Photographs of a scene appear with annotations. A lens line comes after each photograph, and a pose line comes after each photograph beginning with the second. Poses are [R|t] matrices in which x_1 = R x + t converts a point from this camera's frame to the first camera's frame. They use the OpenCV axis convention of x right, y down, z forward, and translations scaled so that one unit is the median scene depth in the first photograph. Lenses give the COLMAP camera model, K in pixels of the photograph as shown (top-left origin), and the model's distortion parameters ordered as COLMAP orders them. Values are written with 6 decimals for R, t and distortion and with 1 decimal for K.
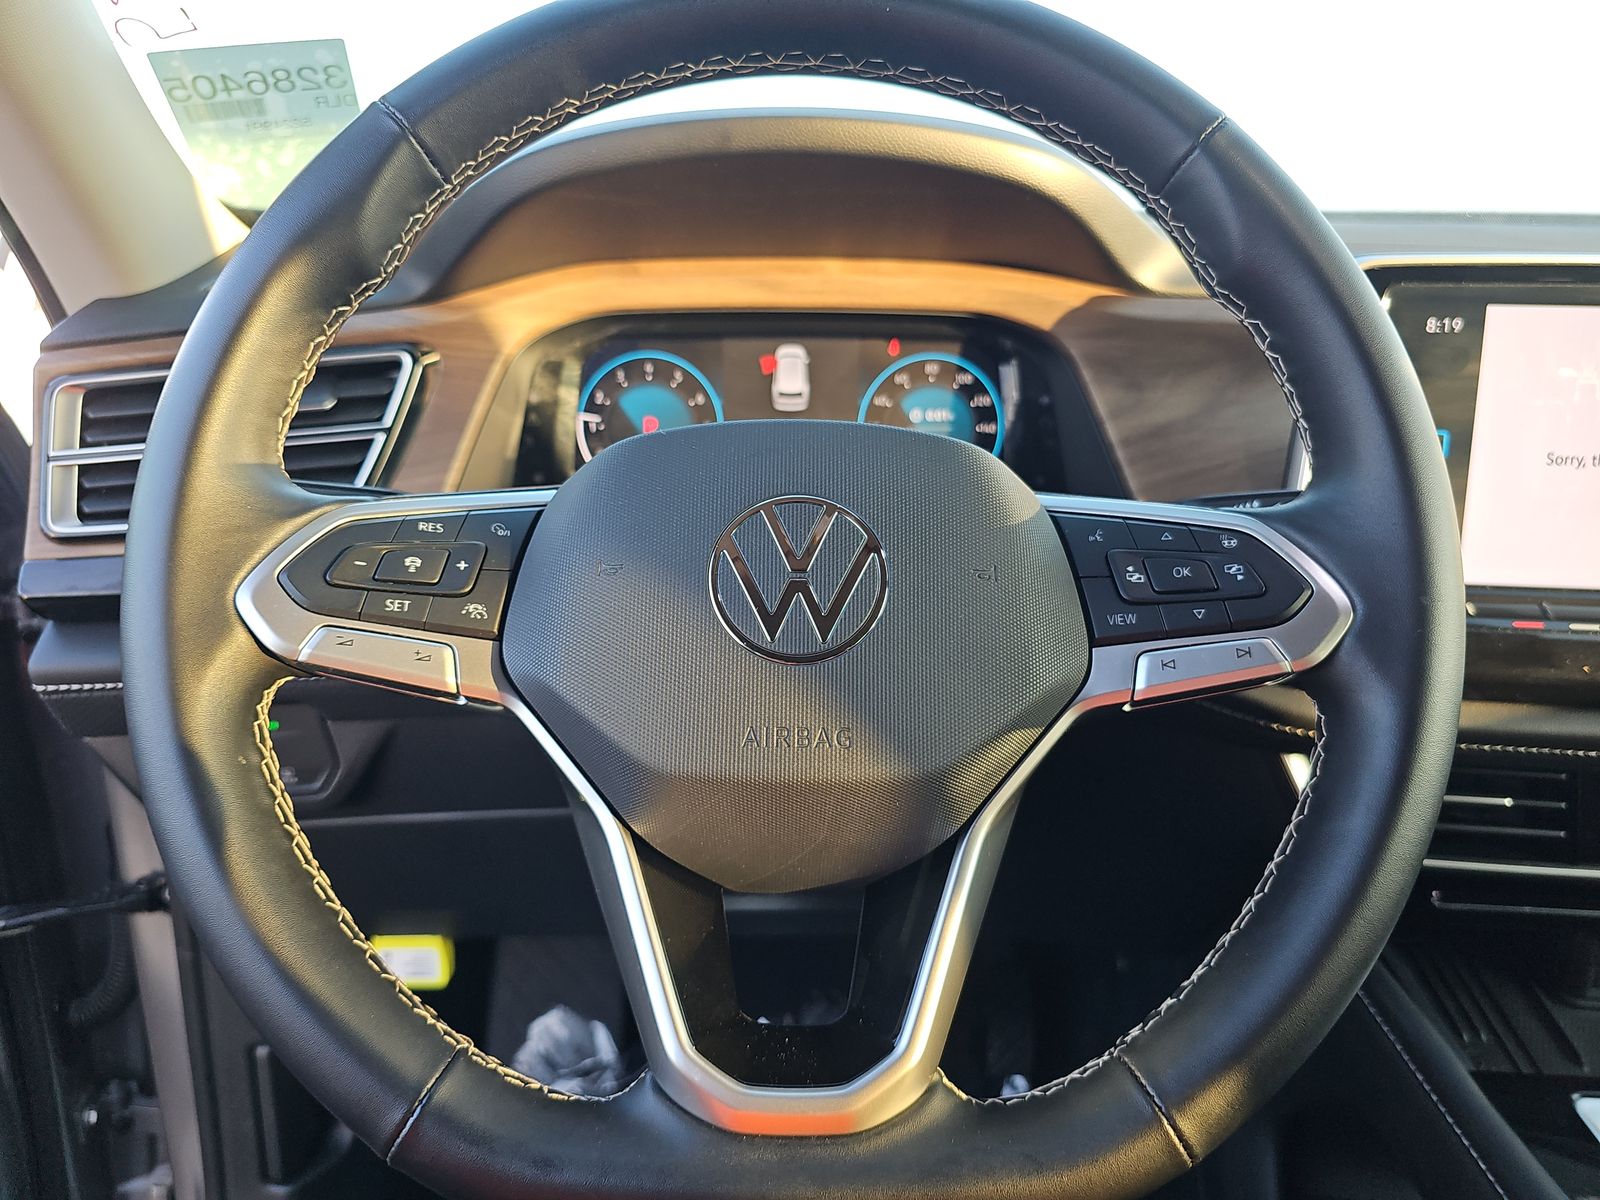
lens RADIAL K [[1075.2, 0, 793.5], [0, 1075.2, 604.7], [0, 0, 1]] dist [0.037697, -0.047347]
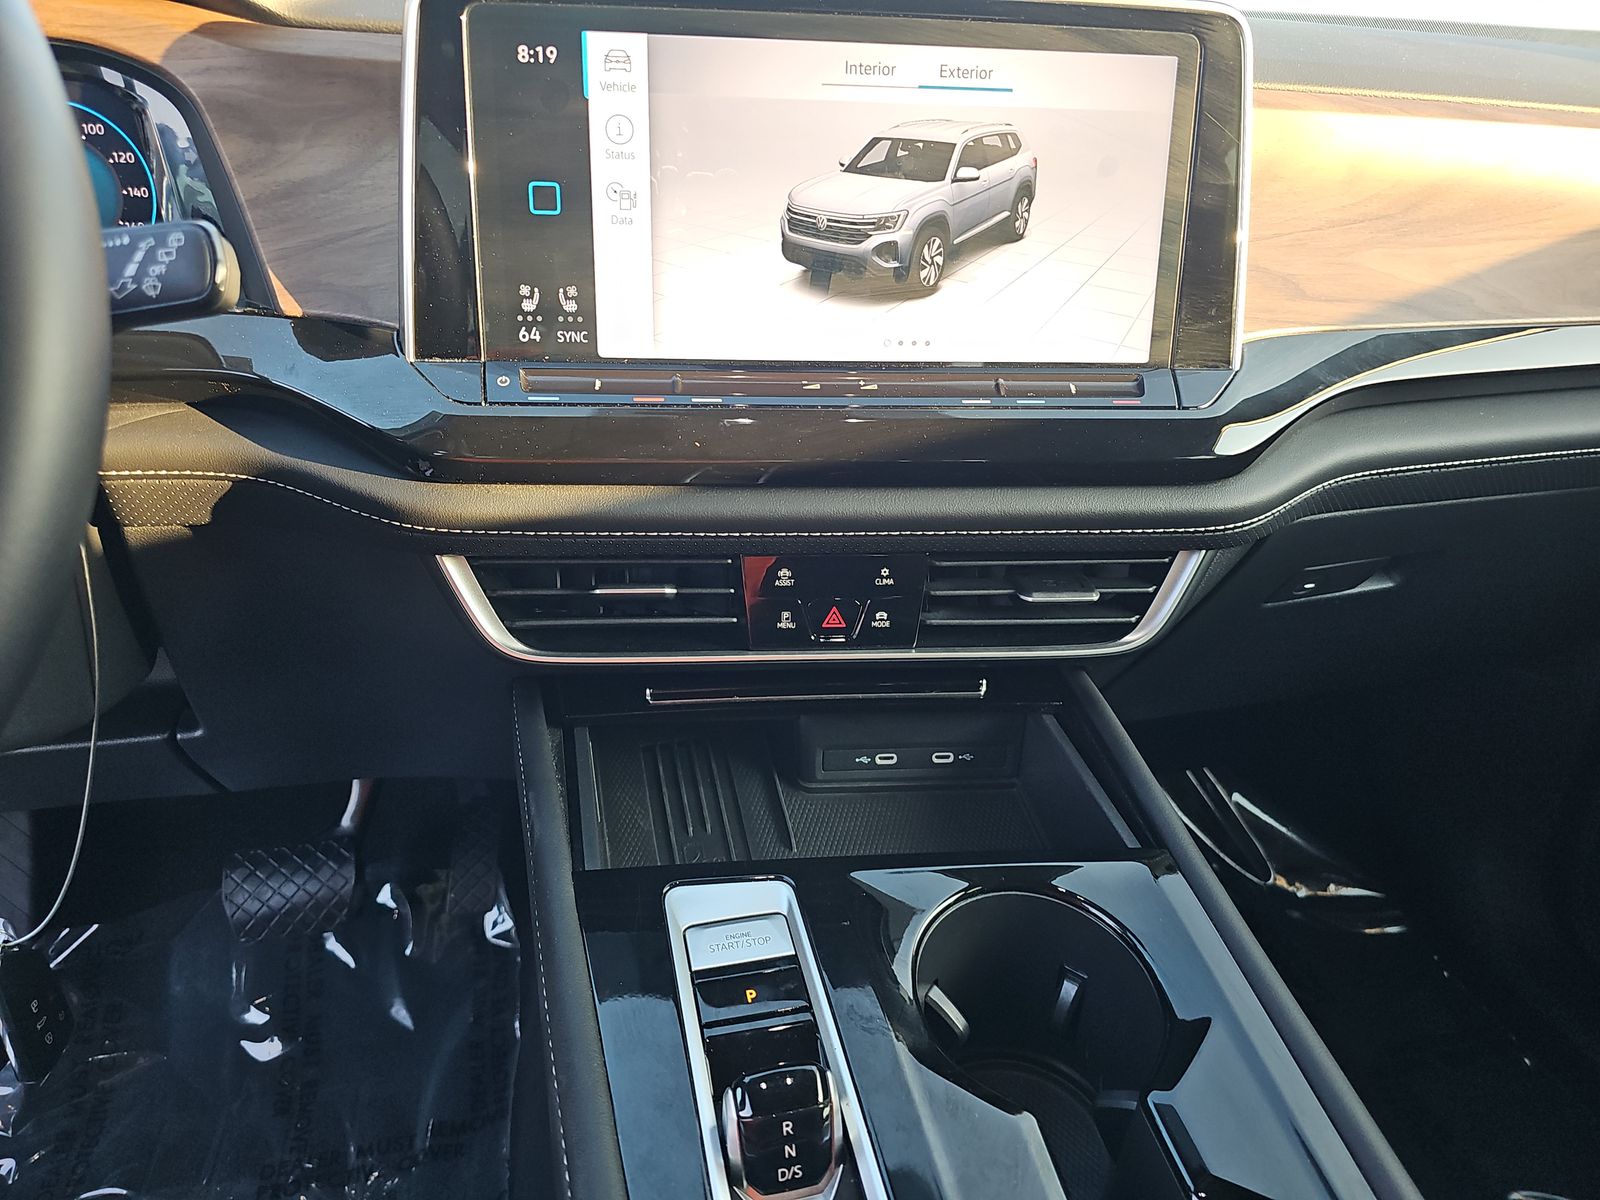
lens RADIAL K [[1072.2, 0, 807.4], [0, 1072.2, 603.6], [0, 0, 1]] dist [0.044553, -0.039117]
pose [[0.982260, -0.063768, 0.176349, 0.528854], [0.039785, 0.989864, 0.136334, 0.059072], [-0.183255, -0.126900, 0.974841, 0.042837]]
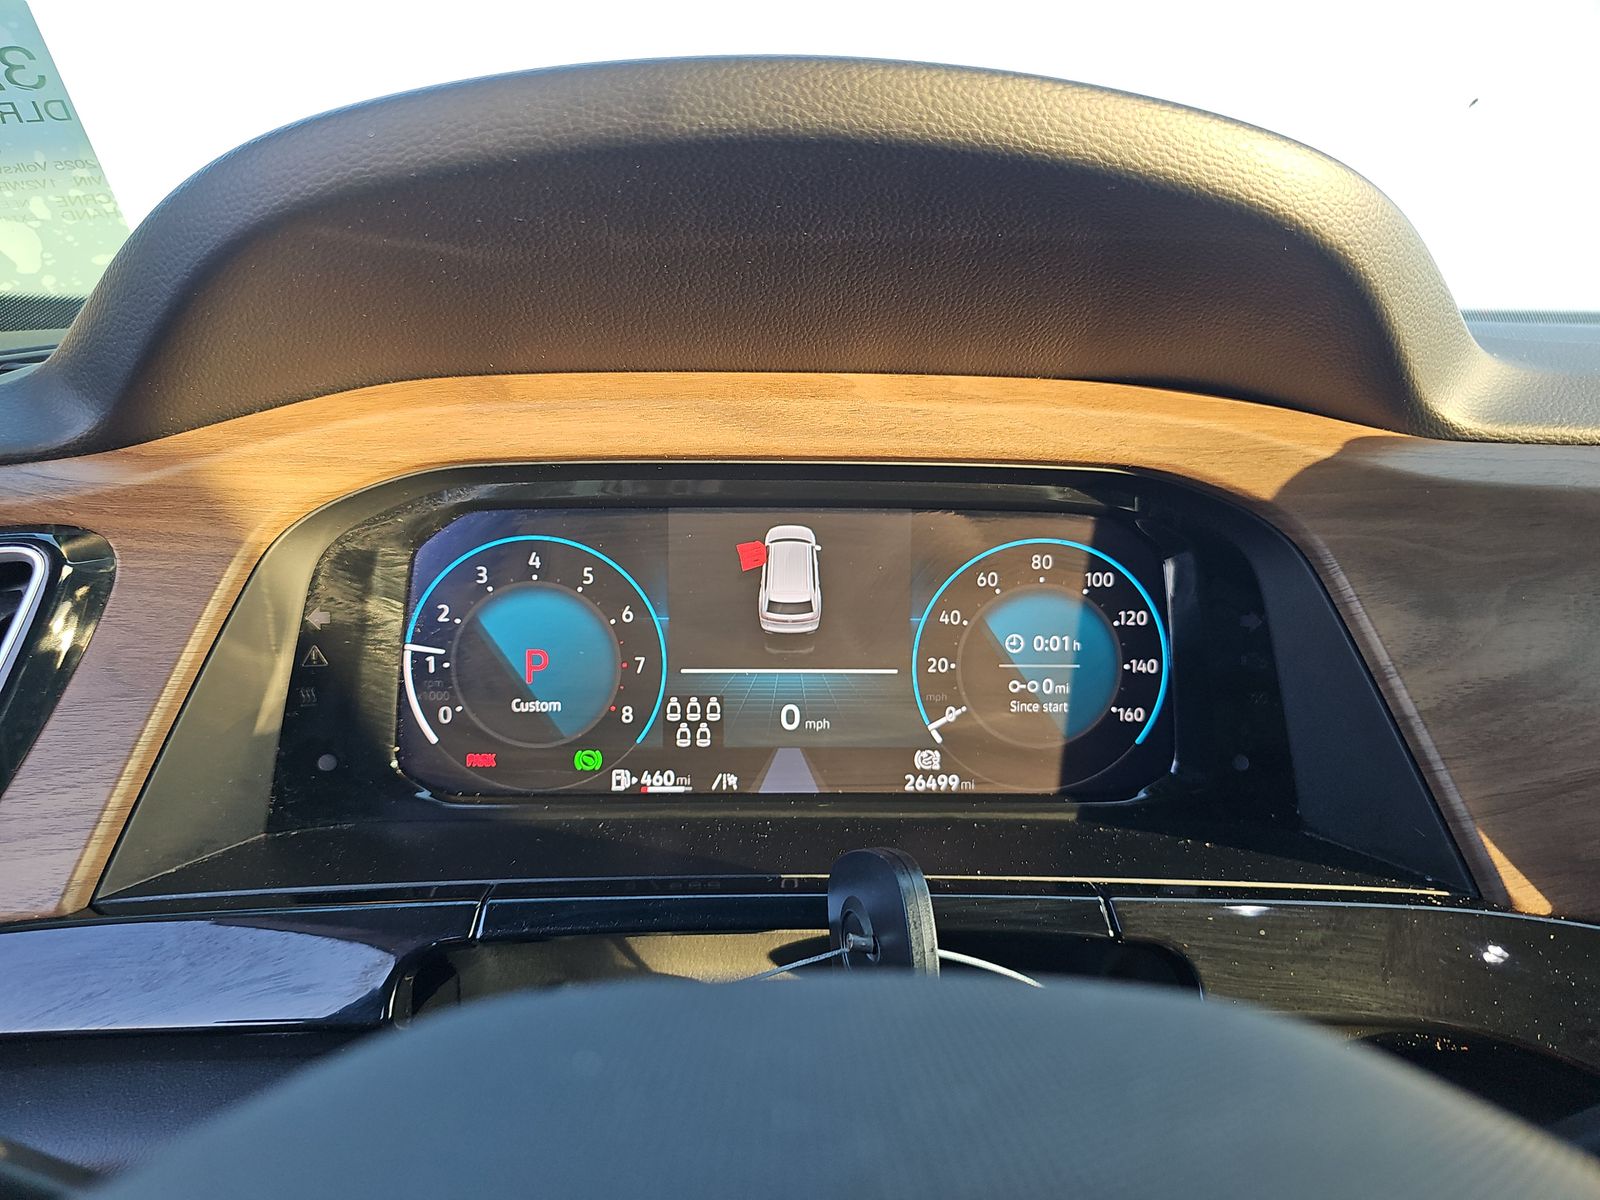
lens RADIAL K [[1072.2, 0, 807.4], [0, 1072.2, 603.6], [0, 0, 1]] dist [0.044553, -0.039117]
pose [[0.999608, -0.004136, 0.027688, -0.009243], [0.006497, 0.996296, -0.085747, -0.151456], [-0.027231, 0.085893, 0.995932, 0.452936]]
